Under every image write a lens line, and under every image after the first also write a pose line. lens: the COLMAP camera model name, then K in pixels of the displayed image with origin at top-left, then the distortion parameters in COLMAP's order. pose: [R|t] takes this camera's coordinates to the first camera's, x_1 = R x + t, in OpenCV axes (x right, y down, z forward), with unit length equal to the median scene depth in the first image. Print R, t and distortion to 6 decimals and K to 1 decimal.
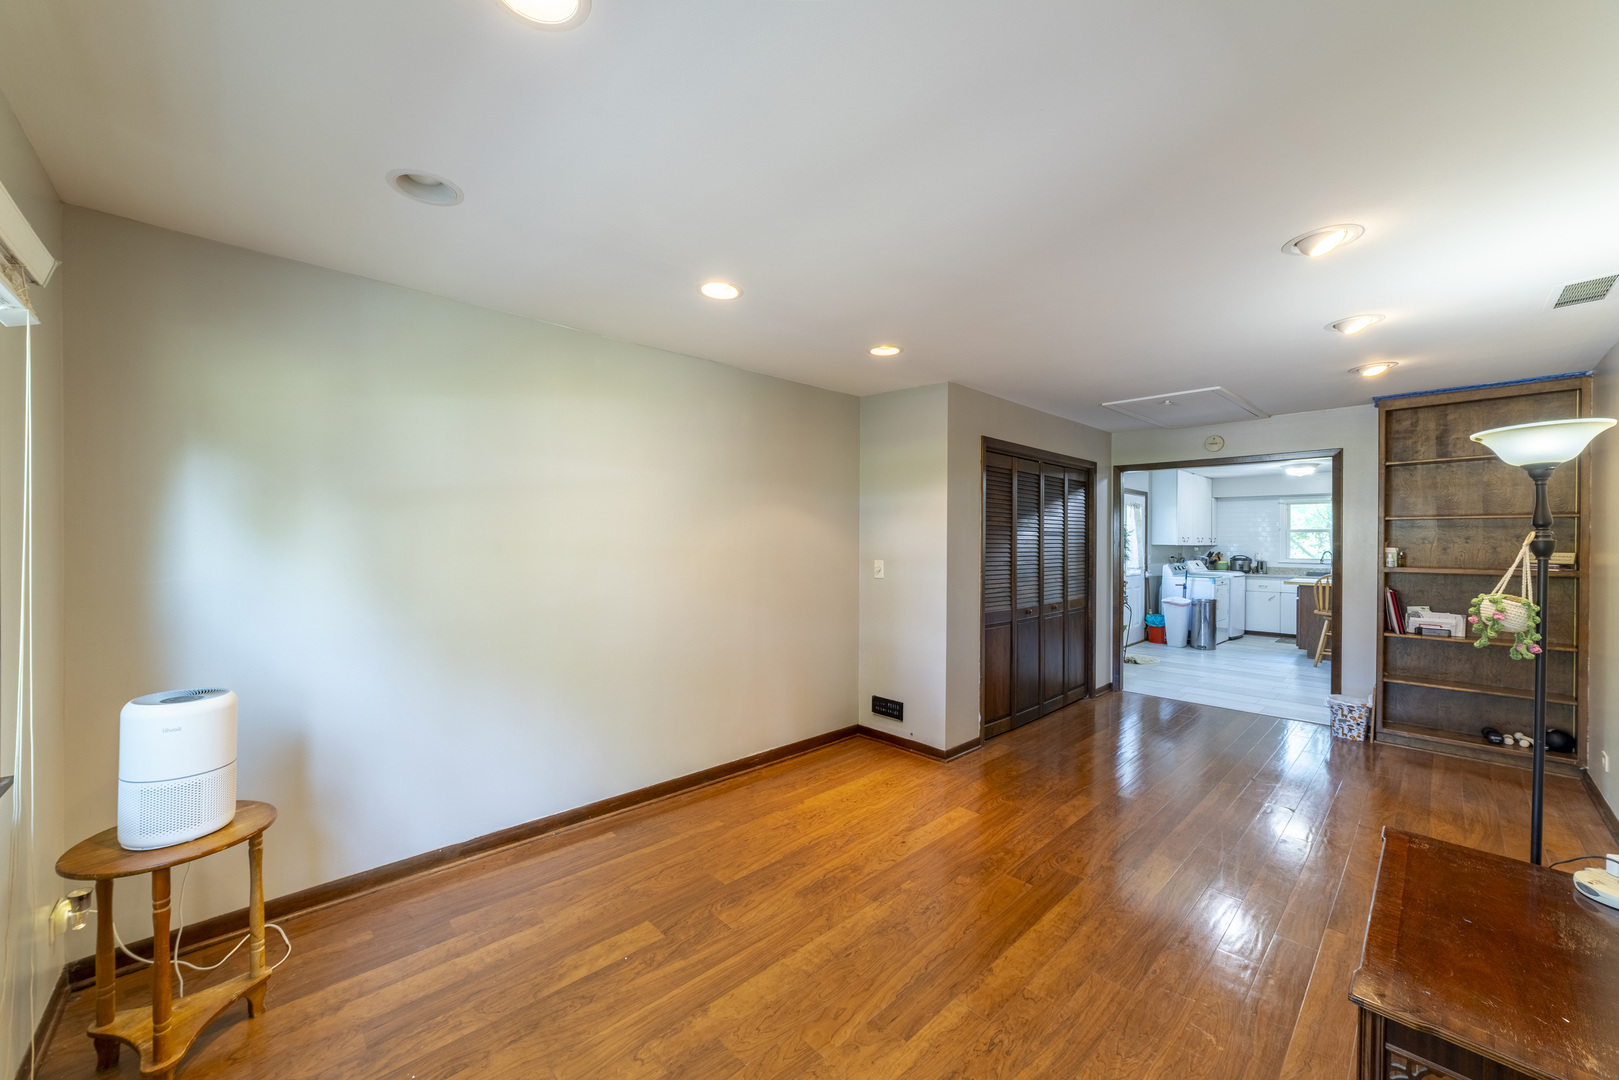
lens RADIAL K [[608.2, 0, 809.5], [0, 608.2, 540.0], [0, 0, 1]] dist [-0.001511, 0.000109]
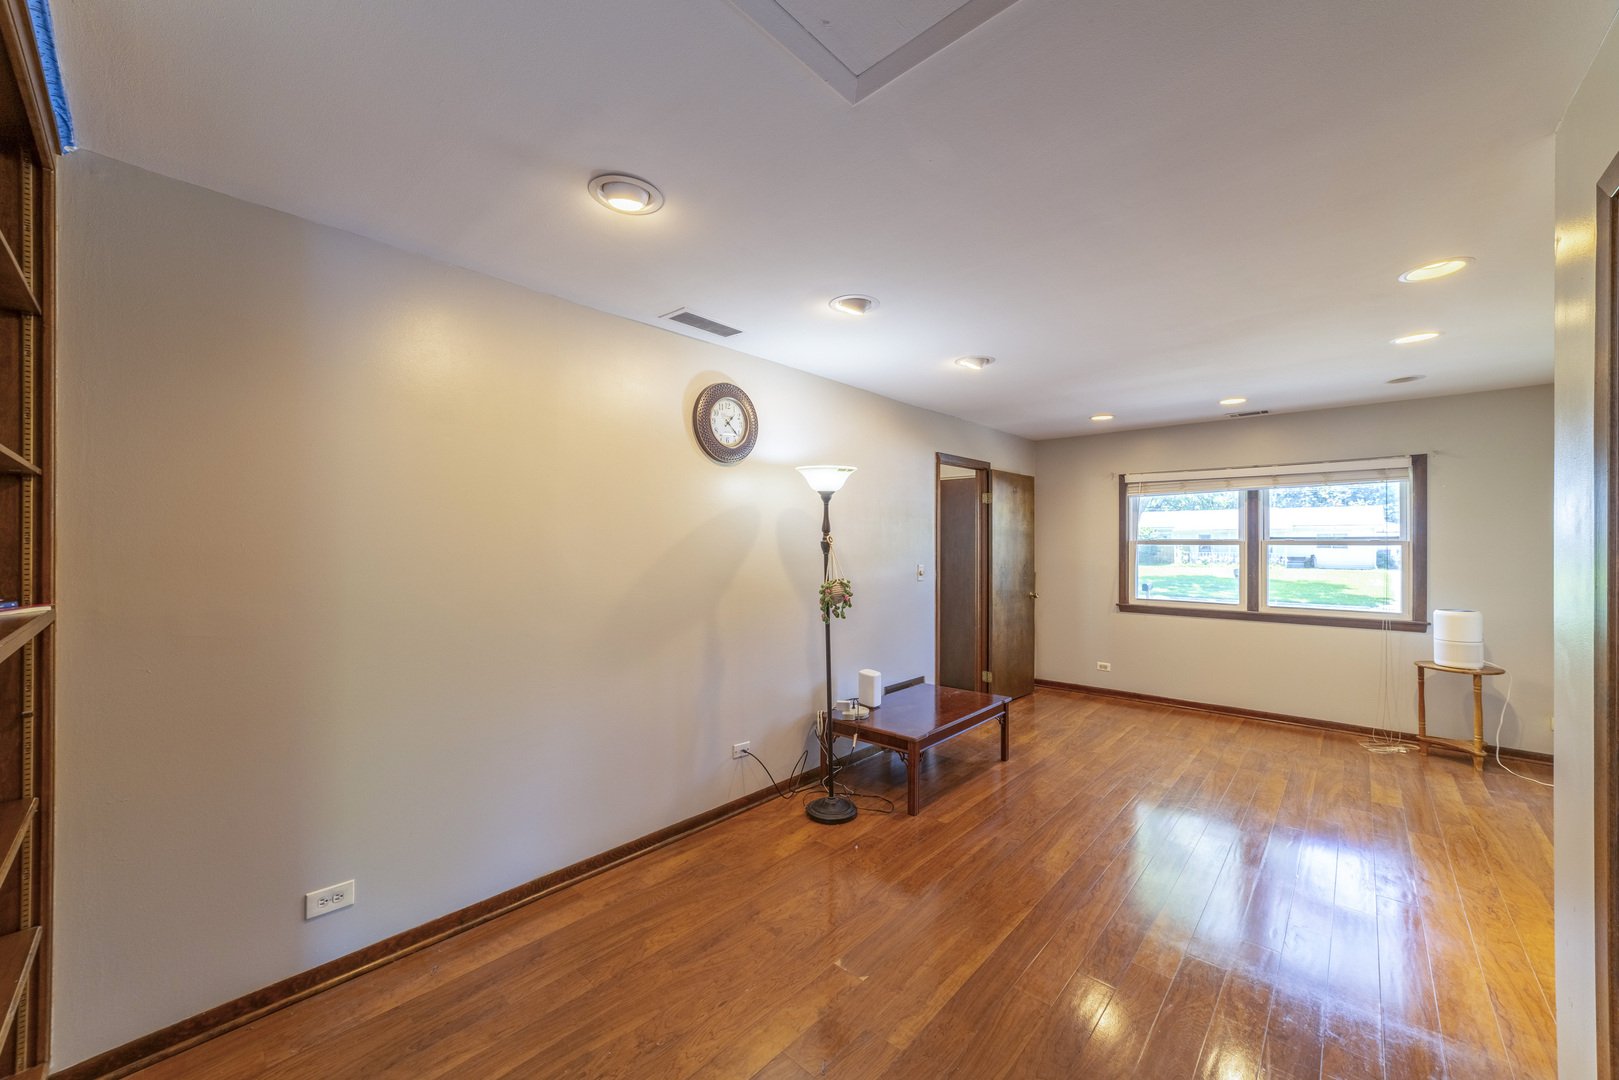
lens RADIAL K [[608.2, 0, 809.5], [0, 608.2, 540.0], [0, 0, 1]] dist [-0.001511, 0.000109]
pose [[-0.997411, -0.009421, -0.071298, 1.399152], [-0.009101, 0.999947, -0.004810, 0.005721], [0.071339, -0.004148, -0.997443, 2.613705]]
